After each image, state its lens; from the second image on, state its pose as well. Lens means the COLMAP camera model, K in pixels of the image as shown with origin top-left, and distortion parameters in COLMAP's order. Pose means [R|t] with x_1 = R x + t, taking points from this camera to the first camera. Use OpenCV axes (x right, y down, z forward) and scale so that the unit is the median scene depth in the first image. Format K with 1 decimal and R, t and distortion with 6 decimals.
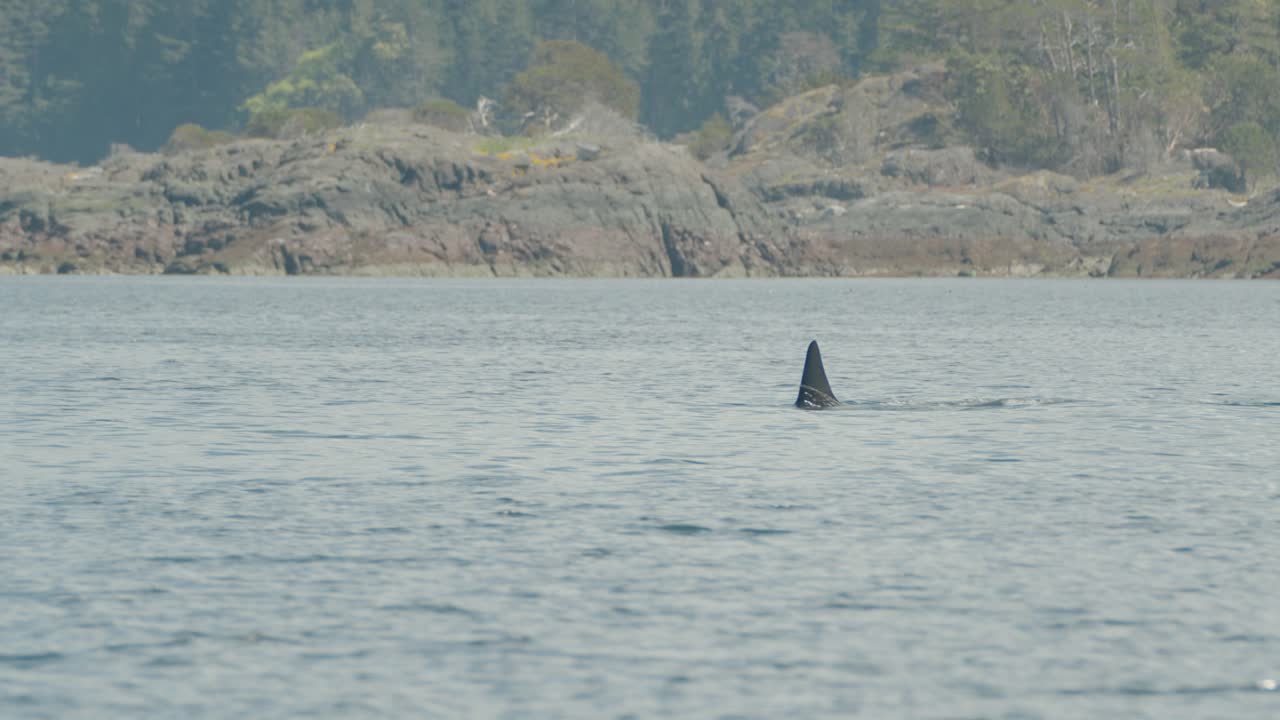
lens RADIAL K [[874.4, 0, 639.9], [0, 874.4, 358.0], [0, 0, 1]] dist [-0.001126, 0.000638]
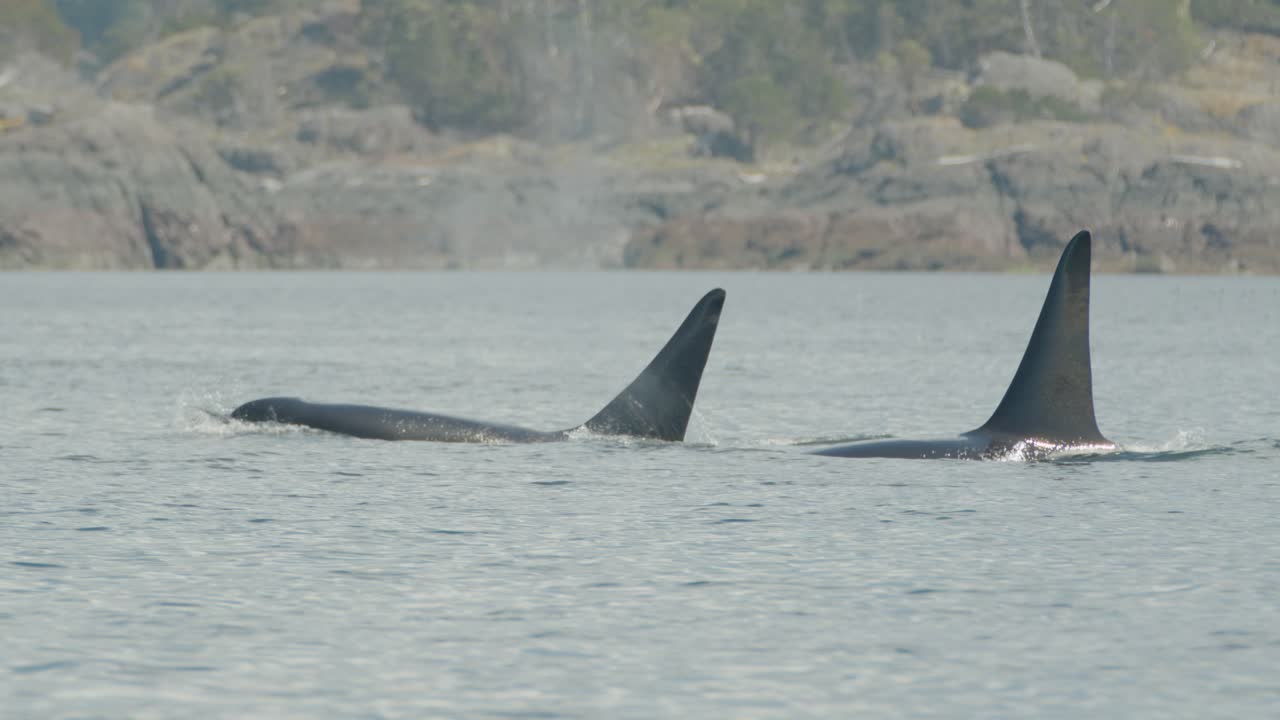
lens RADIAL K [[1078.1, 0, 640.1], [0, 1078.1, 361.3], [0, 0, 1]] dist [-0.009967, -0.004966]
pose [[0.999889, -0.002988, 0.014628, 0.547566], [0.003083, 0.999975, -0.006421, -0.002530], [-0.014609, 0.006465, 0.999872, 0.018491]]
